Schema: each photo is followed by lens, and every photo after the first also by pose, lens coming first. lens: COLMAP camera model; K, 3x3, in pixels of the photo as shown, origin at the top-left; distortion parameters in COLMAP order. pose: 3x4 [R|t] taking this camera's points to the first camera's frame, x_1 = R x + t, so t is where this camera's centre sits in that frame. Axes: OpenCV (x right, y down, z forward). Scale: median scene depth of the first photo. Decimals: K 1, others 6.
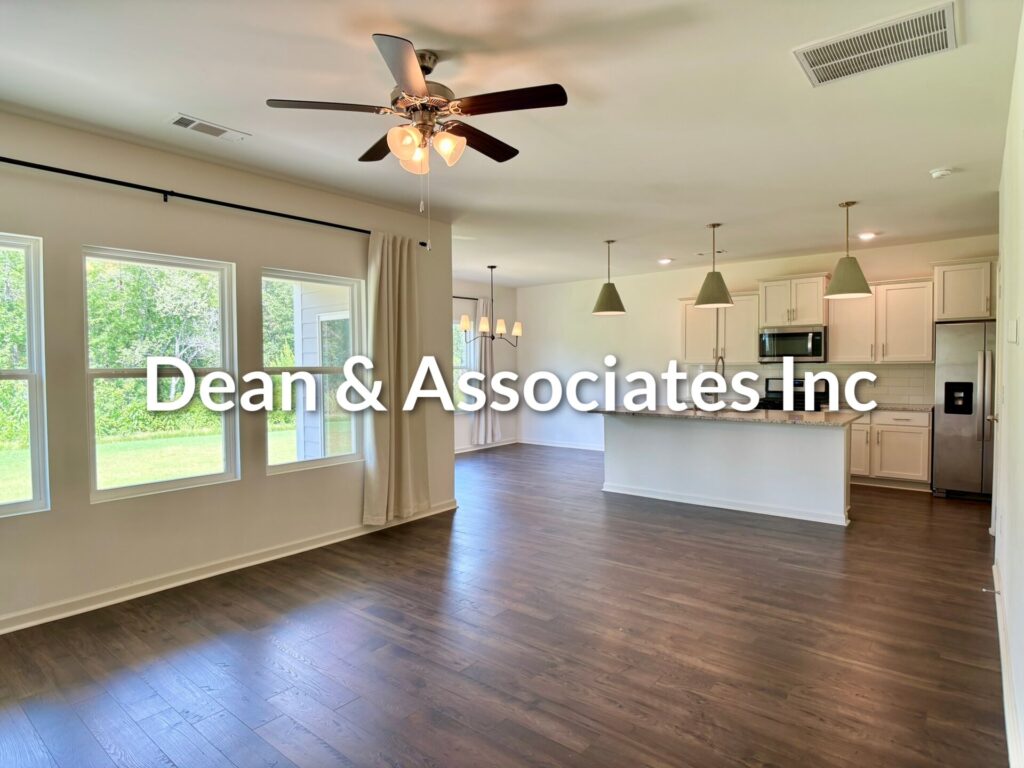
lens RADIAL K [[562.4, 0, 512.0], [0, 562.4, 384.0], [0, 0, 1]] dist [0.003371, 0.000639]
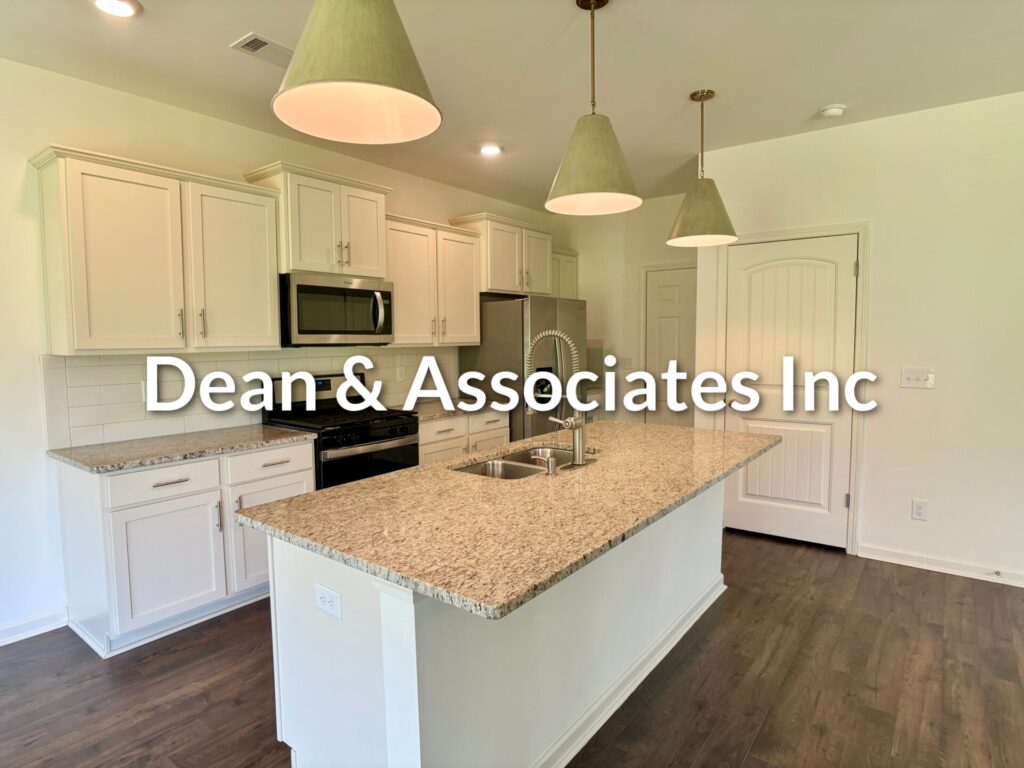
lens RADIAL K [[586.0, 0, 512.0], [0, 586.0, 384.0], [0, 0, 1]] dist [-0.000735, -0.002003]
pose [[-0.041365, -0.068005, 0.996827, -0.134568], [0.041642, 0.996697, 0.069725, -0.090568], [-0.998276, 0.044394, -0.038397, 2.222930]]
